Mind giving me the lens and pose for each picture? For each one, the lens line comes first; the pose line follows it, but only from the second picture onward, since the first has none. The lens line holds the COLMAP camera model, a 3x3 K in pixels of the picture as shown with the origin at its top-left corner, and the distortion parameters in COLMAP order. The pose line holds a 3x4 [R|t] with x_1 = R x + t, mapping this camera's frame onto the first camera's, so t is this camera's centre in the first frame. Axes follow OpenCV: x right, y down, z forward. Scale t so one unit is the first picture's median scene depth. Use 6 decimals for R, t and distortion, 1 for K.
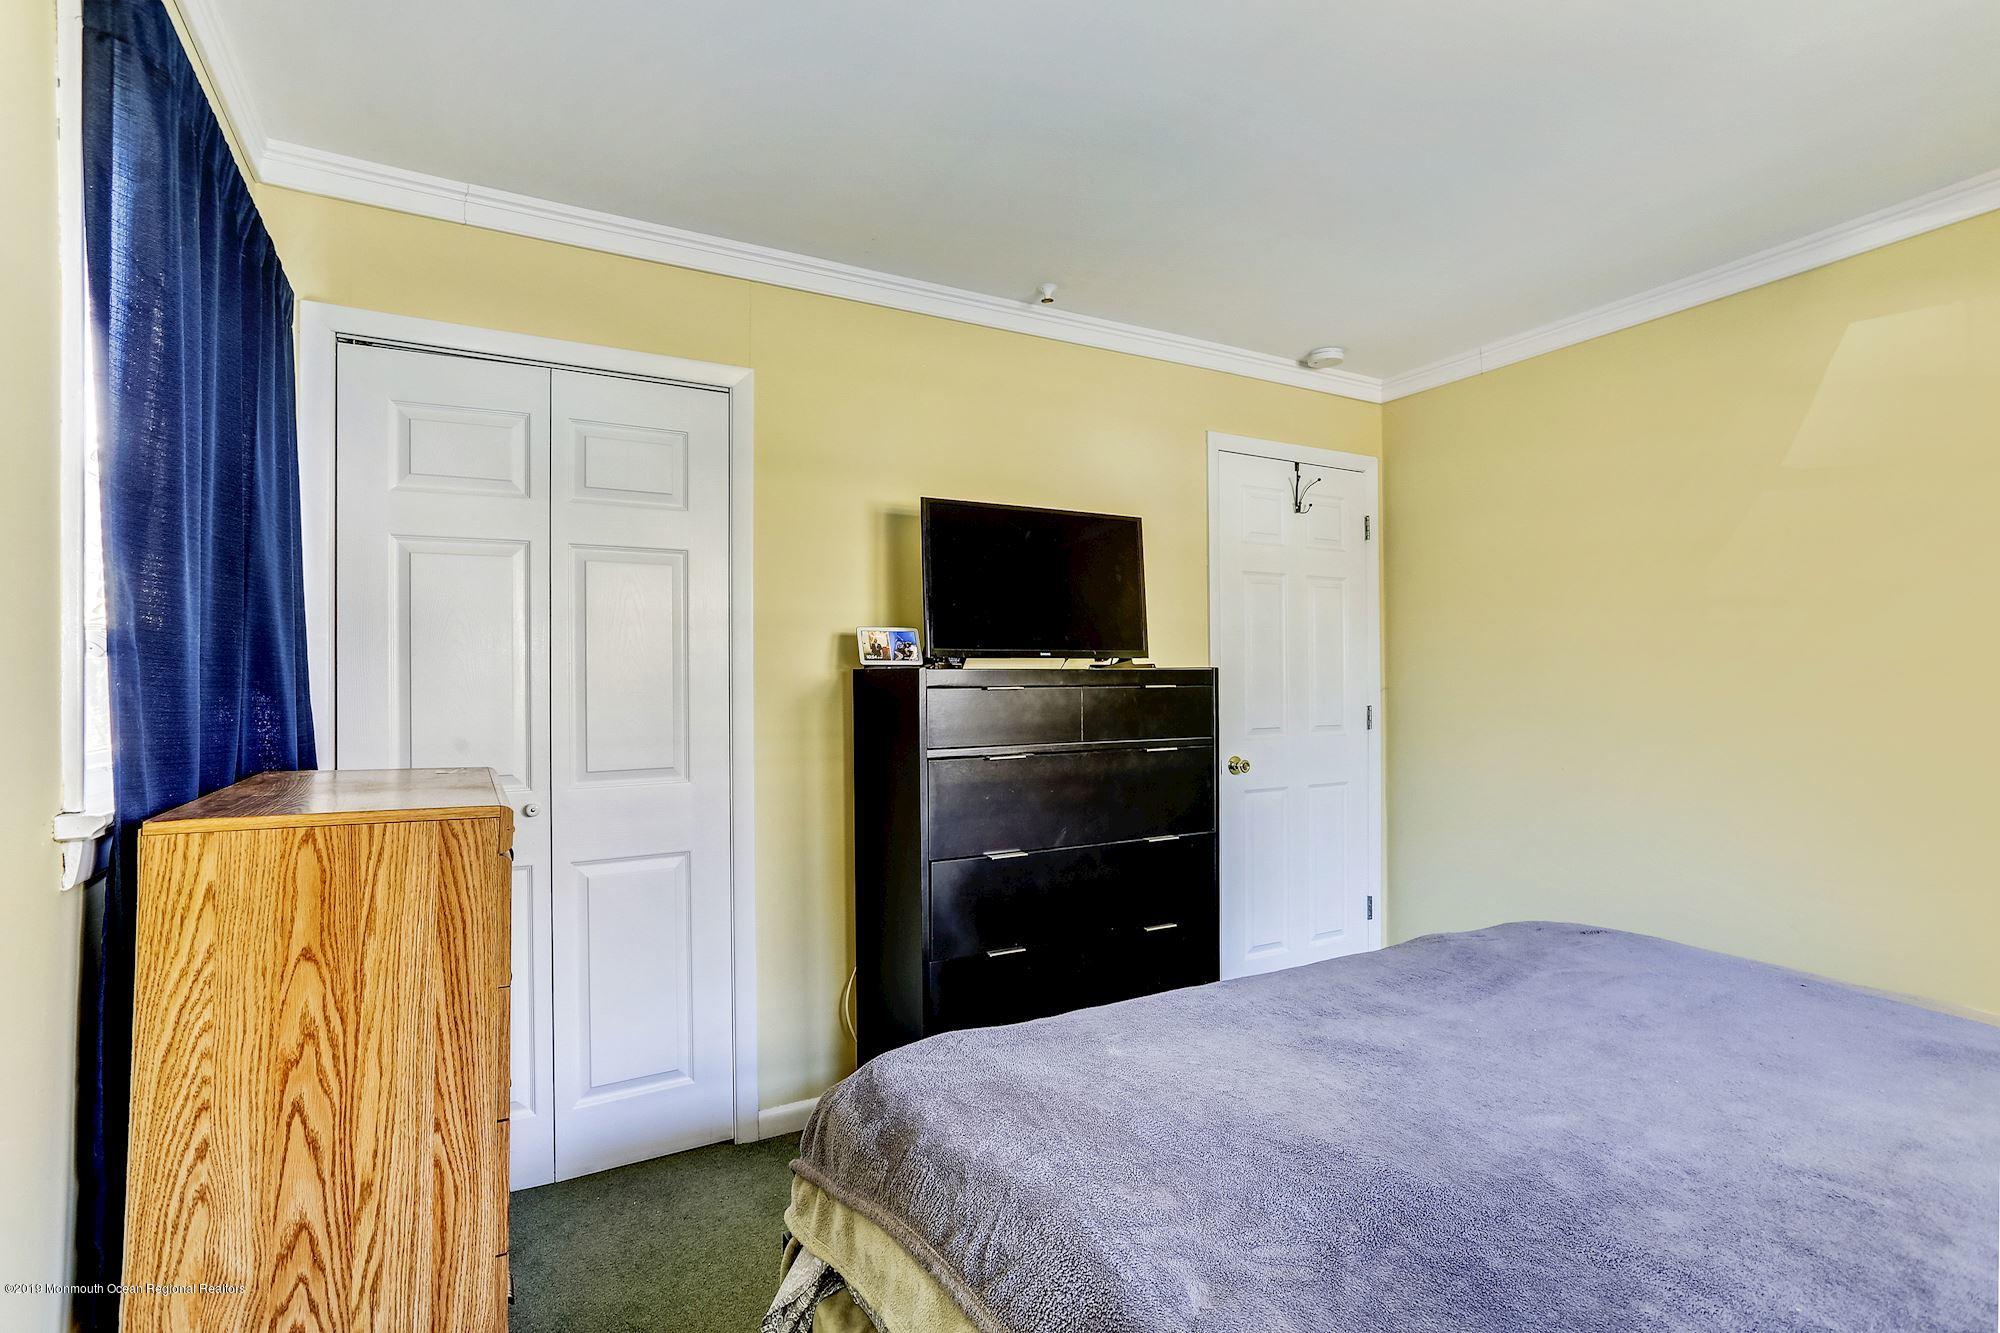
lens RADIAL K [[982.2, 0, 1000.8], [0, 982.2, 666.7], [0, 0, 1]] dist [-0.003509, 0.005849]
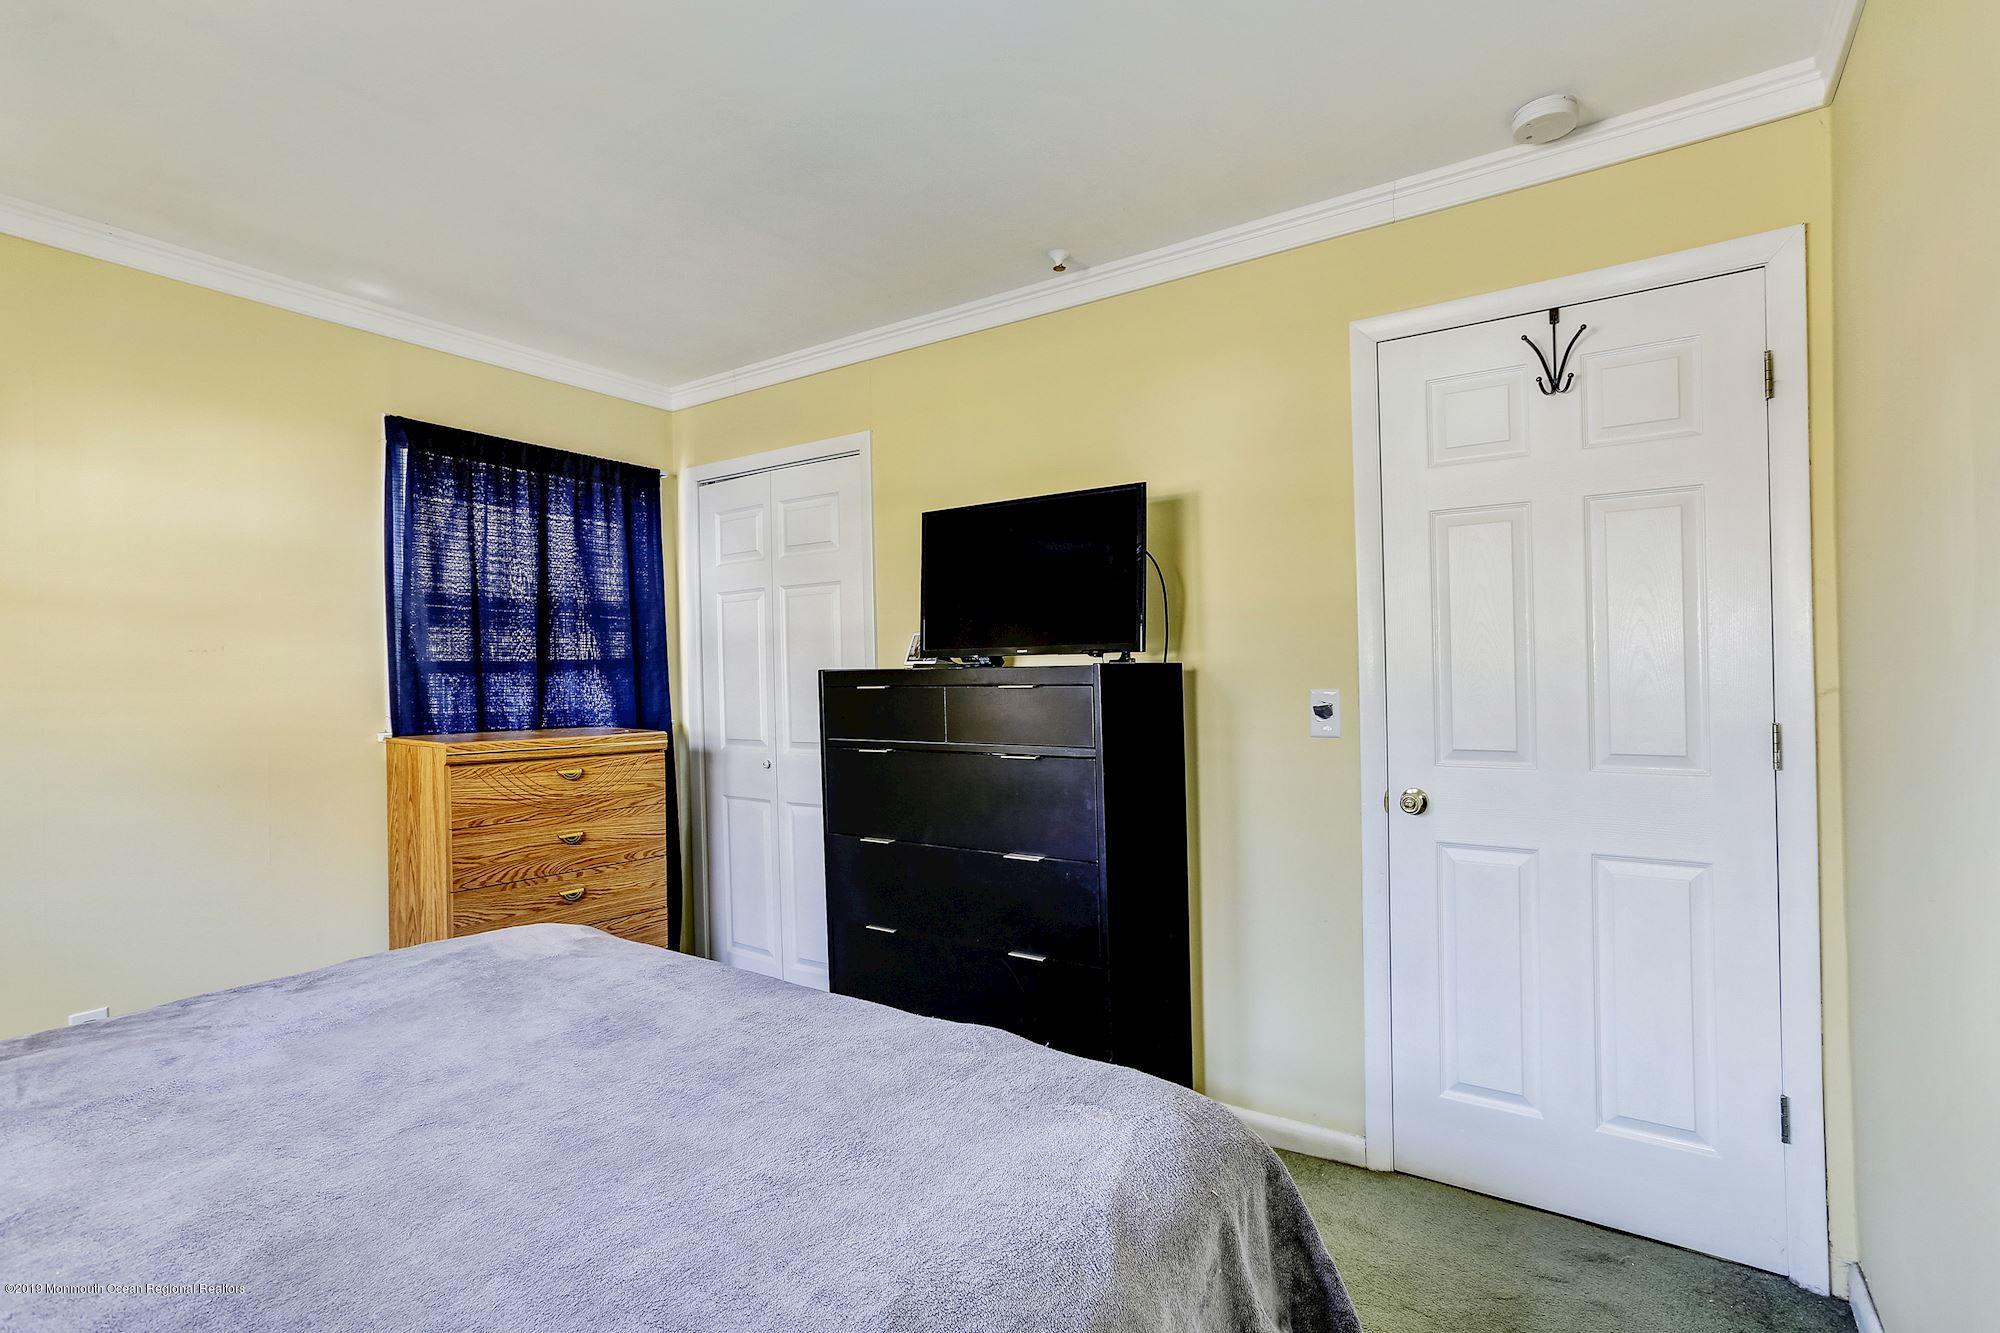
lens RADIAL K [[982.2, 0, 998.7], [0, 982.2, 677.5], [0, 0, 1]] dist [-0.003509, 0.005849]
pose [[0.421990, 0.004810, -0.906588, 0.845089], [0.018739, 0.999726, 0.014026, -0.000769], [0.906407, -0.022907, 0.421784, 0.535620]]
